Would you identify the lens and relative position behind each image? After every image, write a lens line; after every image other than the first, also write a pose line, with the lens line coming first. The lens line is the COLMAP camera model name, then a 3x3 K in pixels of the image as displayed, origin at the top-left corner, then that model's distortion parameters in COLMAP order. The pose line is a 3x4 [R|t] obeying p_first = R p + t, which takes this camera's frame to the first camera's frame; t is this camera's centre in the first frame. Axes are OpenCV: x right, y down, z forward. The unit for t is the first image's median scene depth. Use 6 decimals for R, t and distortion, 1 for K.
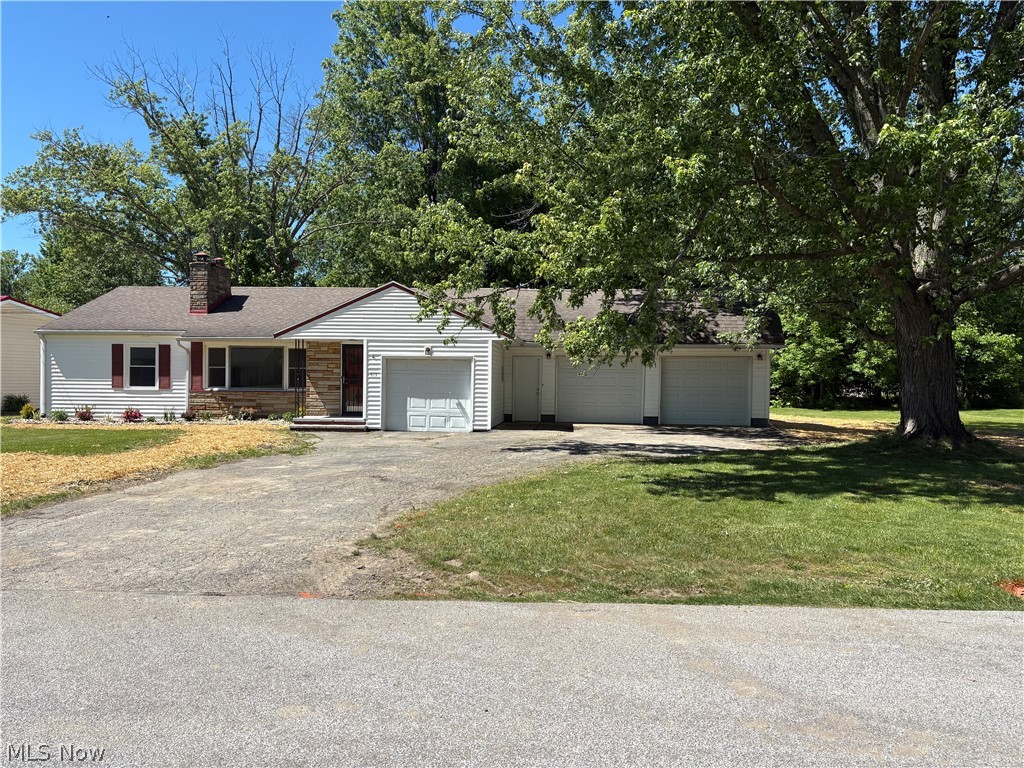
lens RADIAL K [[773.1, 0, 512.1], [0, 773.1, 381.1], [0, 0, 1]] dist [0.000844, -0.000651]
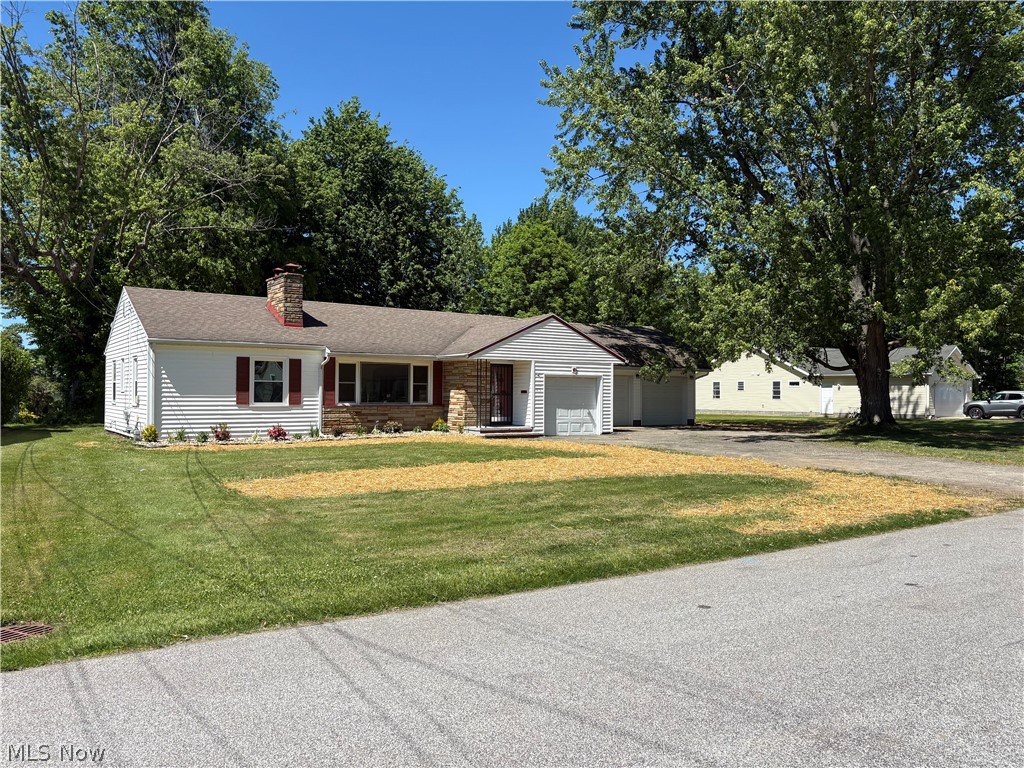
lens RADIAL K [[773.1, 0, 512.5], [0, 773.1, 386.4], [0, 0, 1]] dist [0.000844, -0.000651]
pose [[0.784158, 0.001121, 0.620560, -0.846588], [0.005850, 0.999941, -0.009199, -0.002549], [-0.620533, 0.010844, 0.784105, 0.074091]]
